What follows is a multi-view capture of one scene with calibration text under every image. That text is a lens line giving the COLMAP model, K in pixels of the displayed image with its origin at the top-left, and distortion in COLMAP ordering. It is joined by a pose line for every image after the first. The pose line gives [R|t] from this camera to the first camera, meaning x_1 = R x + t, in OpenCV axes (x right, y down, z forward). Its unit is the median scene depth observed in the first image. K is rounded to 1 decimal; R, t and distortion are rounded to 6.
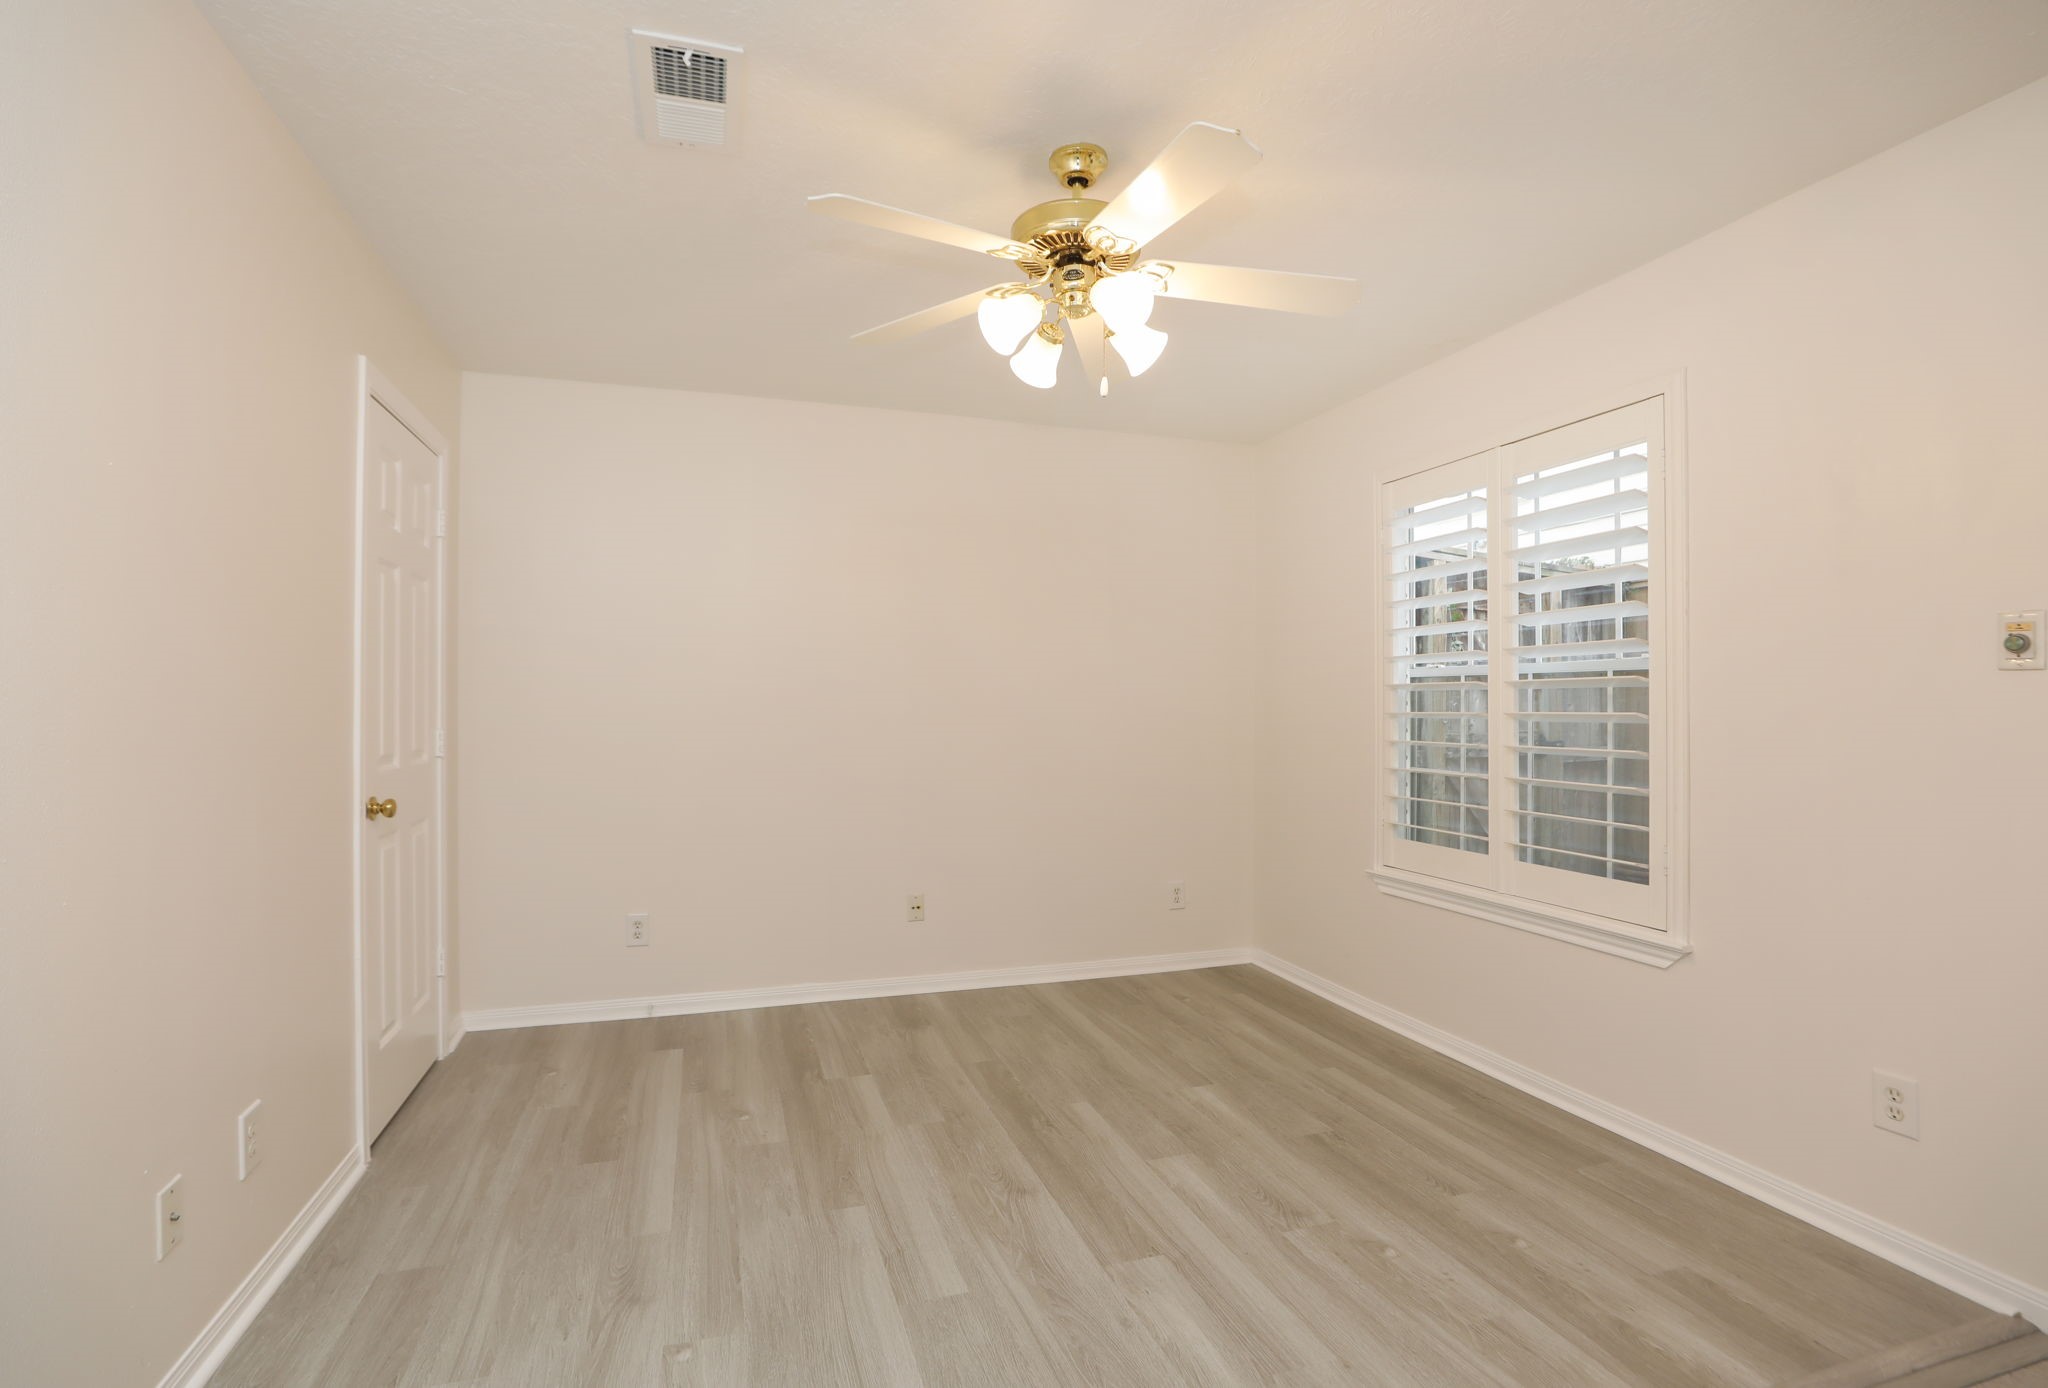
lens RADIAL K [[949.0, 0, 1024.0], [0, 949.0, 694.0], [0, 0, 1]] dist [-0.000807, -0.000081]
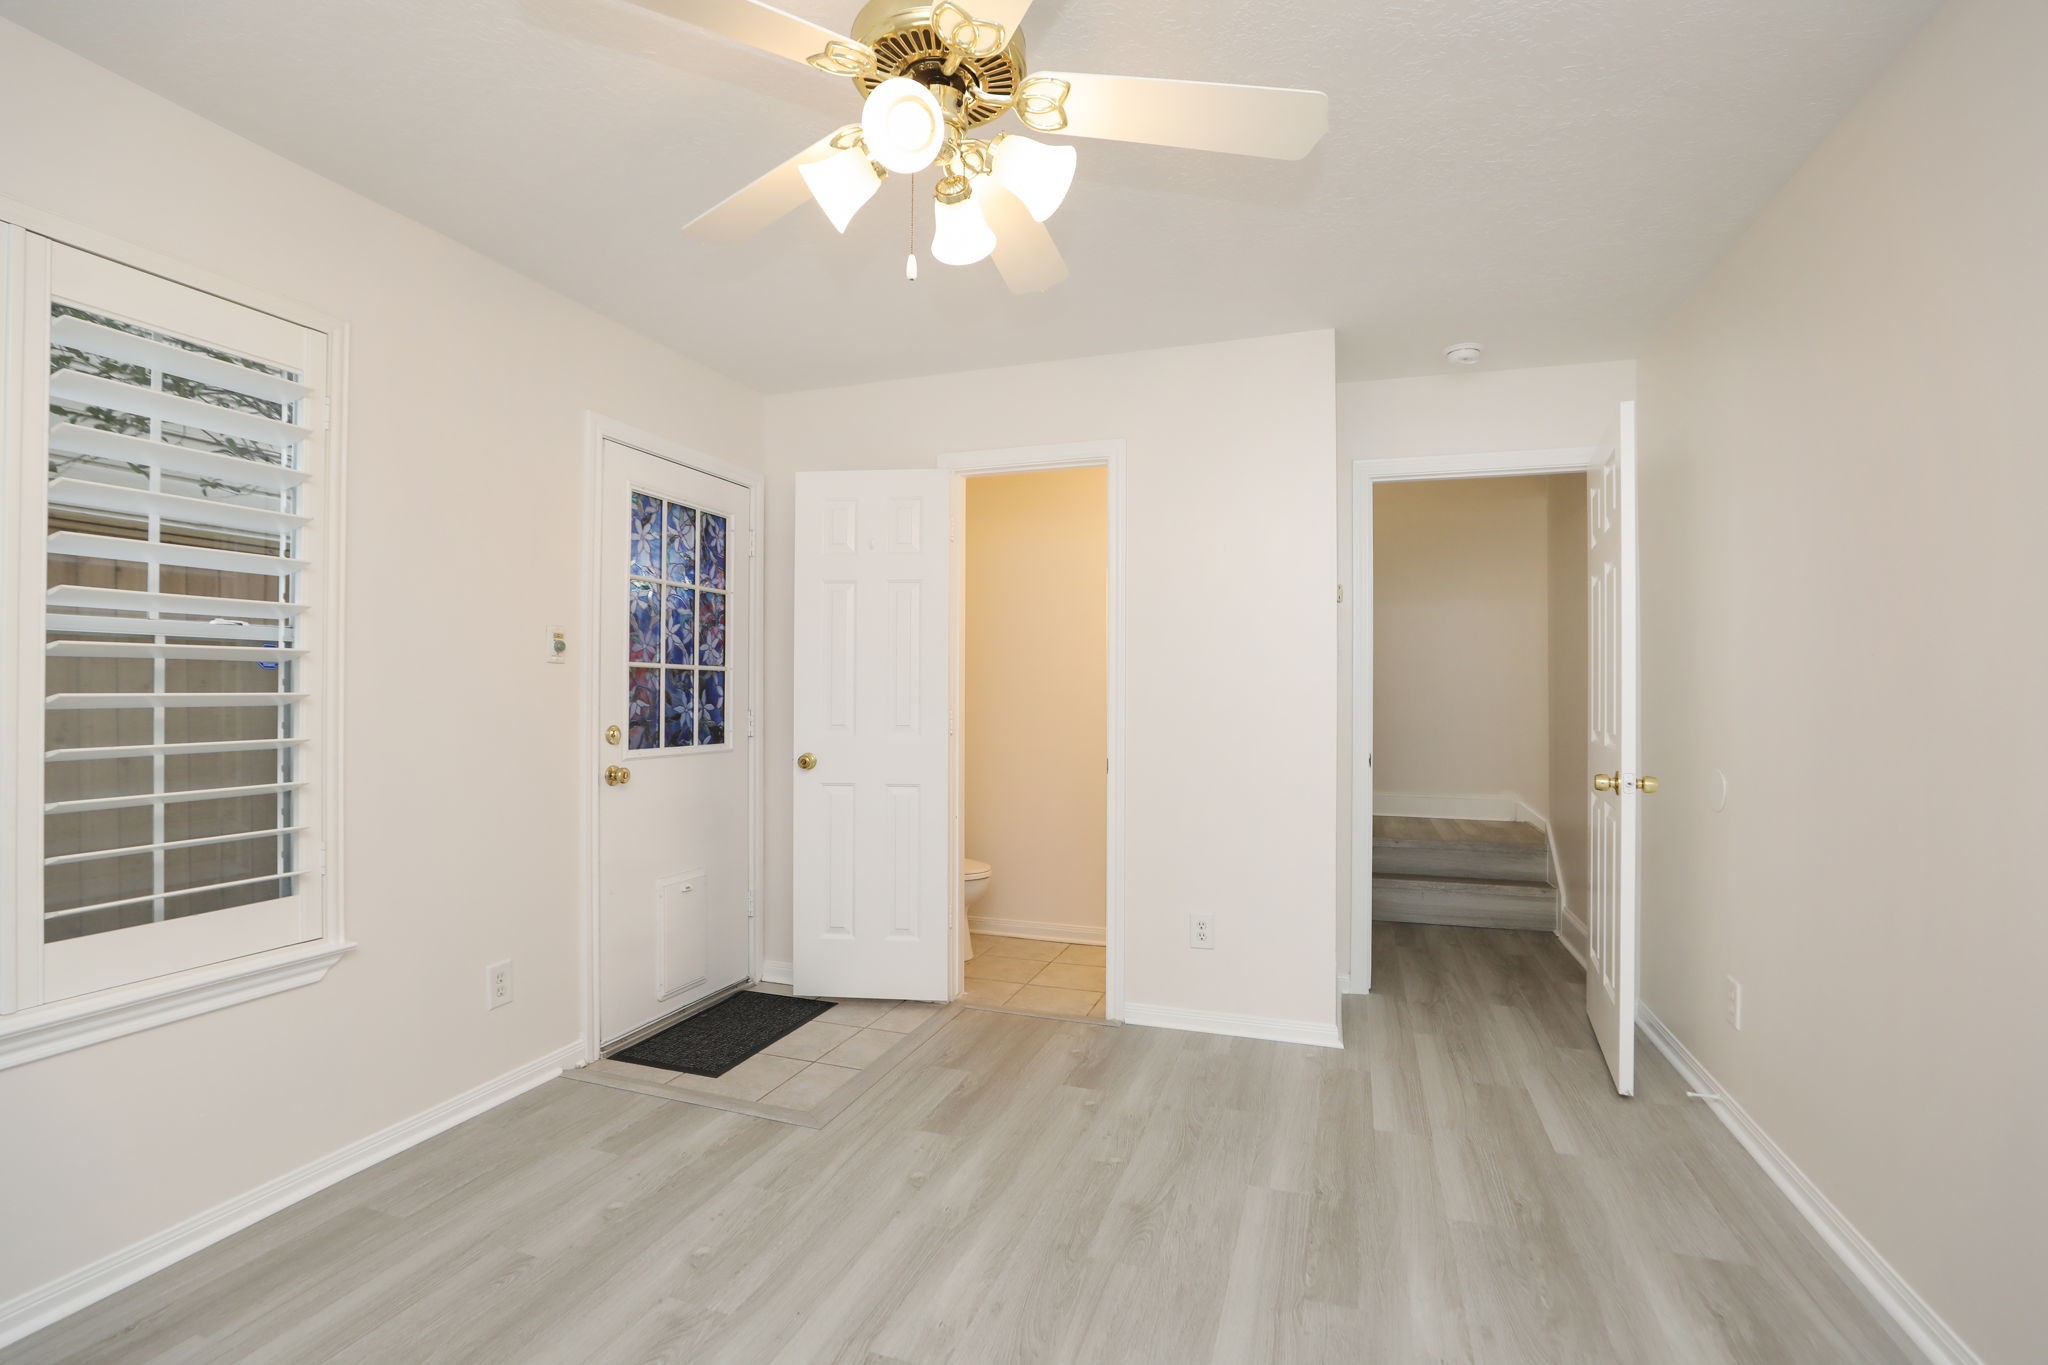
lens RADIAL K [[933.1, 0, 1022.3], [0, 933.1, 686.4], [0, 0, 1]] dist [-0.045916, 0.014327]
pose [[-0.787404, 0.001516, 0.616435, -0.382261], [-0.007691, 0.999895, -0.012283, 0.020691], [-0.616389, -0.014412, -0.787310, 1.325881]]
